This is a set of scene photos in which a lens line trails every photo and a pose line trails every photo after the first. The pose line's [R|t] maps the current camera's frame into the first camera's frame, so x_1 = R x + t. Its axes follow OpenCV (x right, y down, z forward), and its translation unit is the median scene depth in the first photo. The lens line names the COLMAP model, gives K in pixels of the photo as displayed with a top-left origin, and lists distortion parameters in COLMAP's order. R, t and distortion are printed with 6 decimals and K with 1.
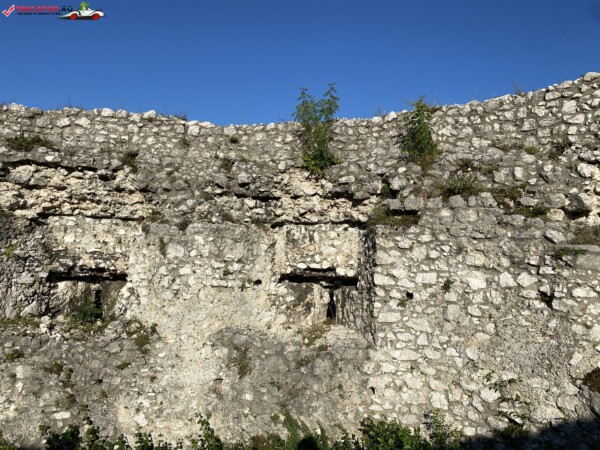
lens RADIAL K [[458.2, 0, 301.4], [0, 458.2, 224.3], [0, 0, 1]] dist [0.026285, -0.015835]
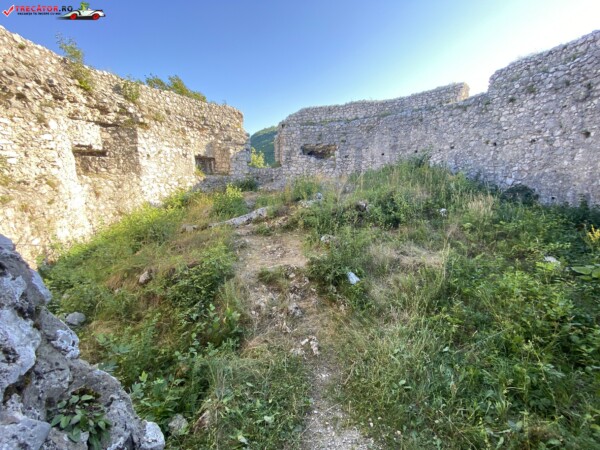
lens RADIAL K [[241.2, 0, 297.3], [0, 241.2, 226.6], [0, 0, 1]] dist [0.021389, -0.021667]
pose [[-0.210344, -0.239906, 0.947734, -1.520760], [-0.043661, 0.970761, 0.236045, 0.192998], [-0.976652, 0.008271, -0.214668, 0.451386]]
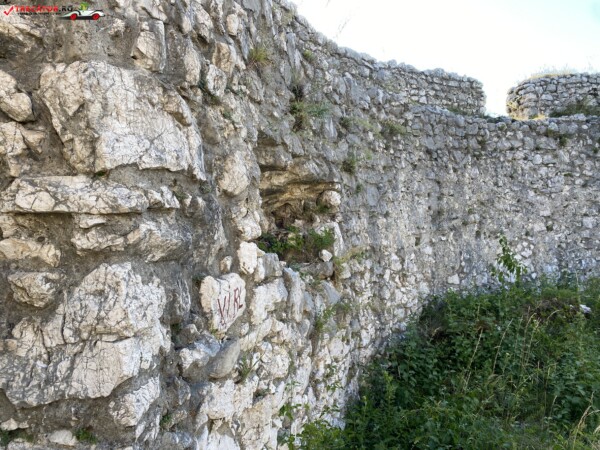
lens RADIAL K [[458.2, 0, 301.4], [0, 458.2, 224.3], [0, 0, 1]] dist [0.026285, -0.015835]
pose [[-0.999889, 0.008831, -0.011997, 0.664922], [0.009654, 0.997471, -0.070422, 0.082828], [0.011344, -0.070530, -0.997445, 0.277446]]
